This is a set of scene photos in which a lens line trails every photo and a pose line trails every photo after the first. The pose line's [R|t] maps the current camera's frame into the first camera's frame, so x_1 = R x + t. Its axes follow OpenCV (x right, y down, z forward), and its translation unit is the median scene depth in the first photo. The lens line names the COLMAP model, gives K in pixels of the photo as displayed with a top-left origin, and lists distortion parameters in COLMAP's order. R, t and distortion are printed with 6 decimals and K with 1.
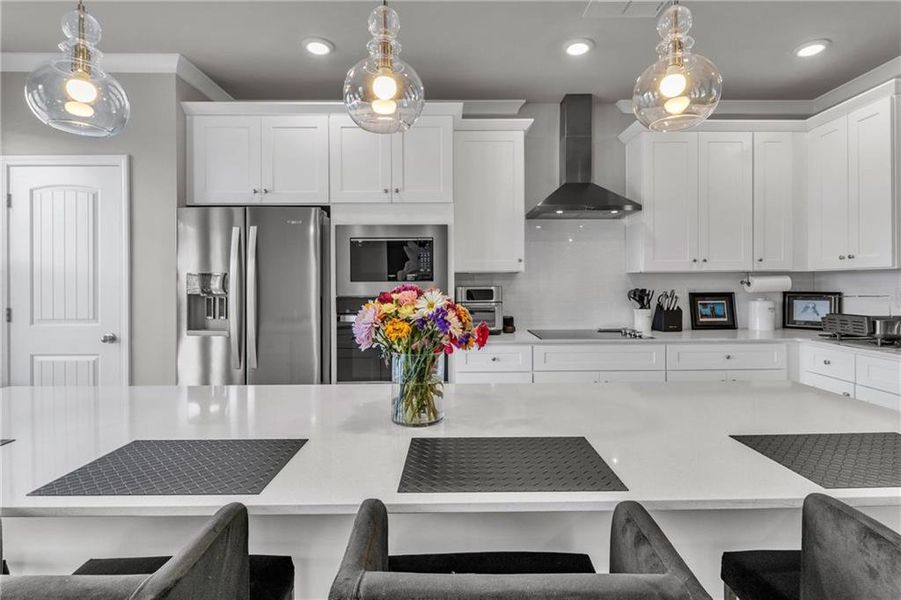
lens RADIAL K [[432.1, 0, 469.5], [0, 432.1, 282.0], [0, 0, 1]] dist [-0.000885, 0.000393]
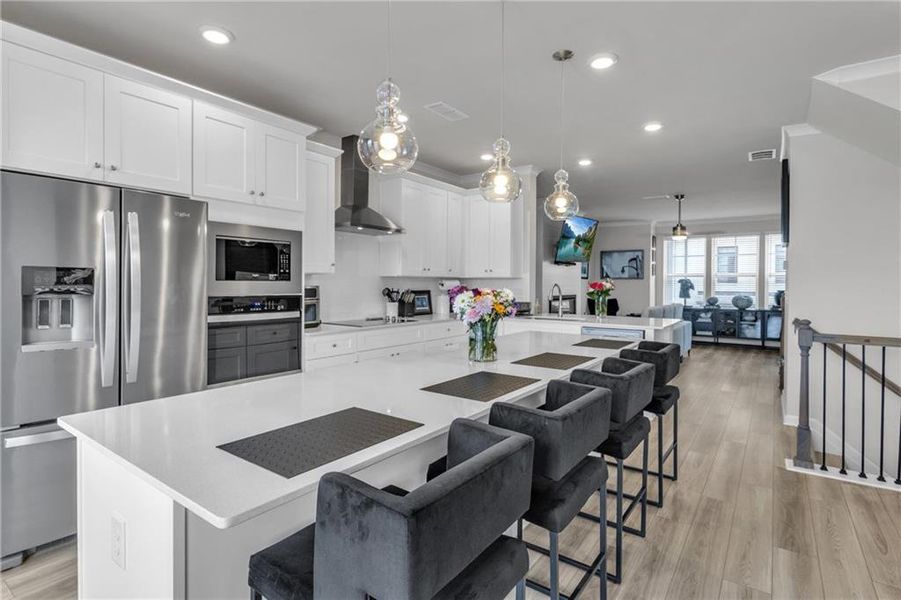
lens RADIAL K [[432.1, 0, 451.7], [0, 432.1, 287.6], [0, 0, 1]] dist [-0.000885, 0.000393]
pose [[0.605895, -0.001858, 0.795543, -0.598876], [-0.006178, 0.999956, 0.007041, 0.003666], [-0.795521, -0.009181, 0.605857, 0.002118]]
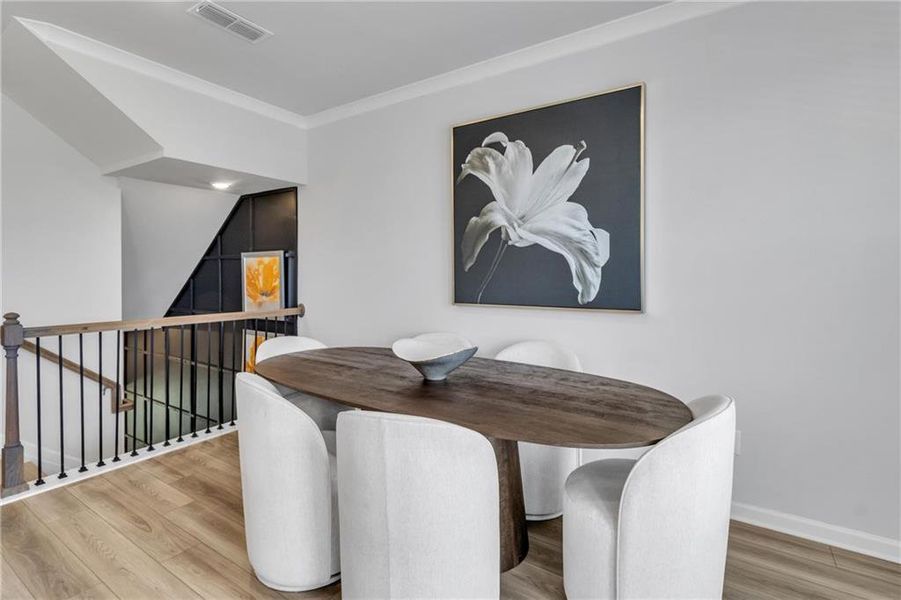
lens RADIAL K [[432.1, 0, 459.8], [0, 432.1, 277.7], [0, 0, 1]] dist [-0.000885, 0.000393]
pose [[-0.818669, -0.003208, 0.574257, -0.477347], [0.005820, 0.999887, 0.013882, 0.006664], [-0.574236, 0.014706, -0.818558, 0.123228]]
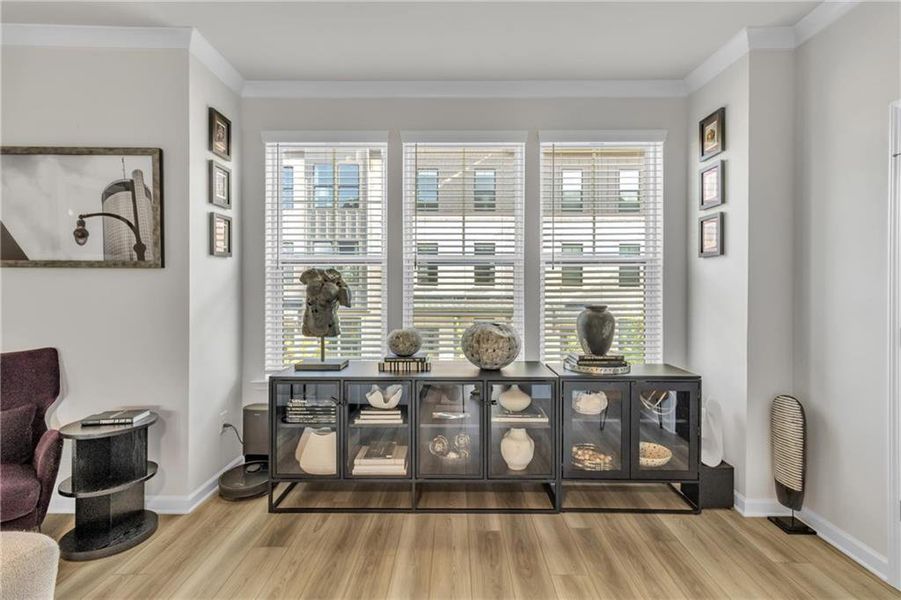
lens RADIAL K [[432.1, 0, 458.8], [0, 432.1, 294.6], [0, 0, 1]] dist [-0.000885, 0.000393]
pose [[0.012402, -0.008370, 0.999888, 1.852475], [0.000364, 0.999965, 0.008367, -0.002750], [-0.999923, 0.000260, 0.012405, 0.243452]]
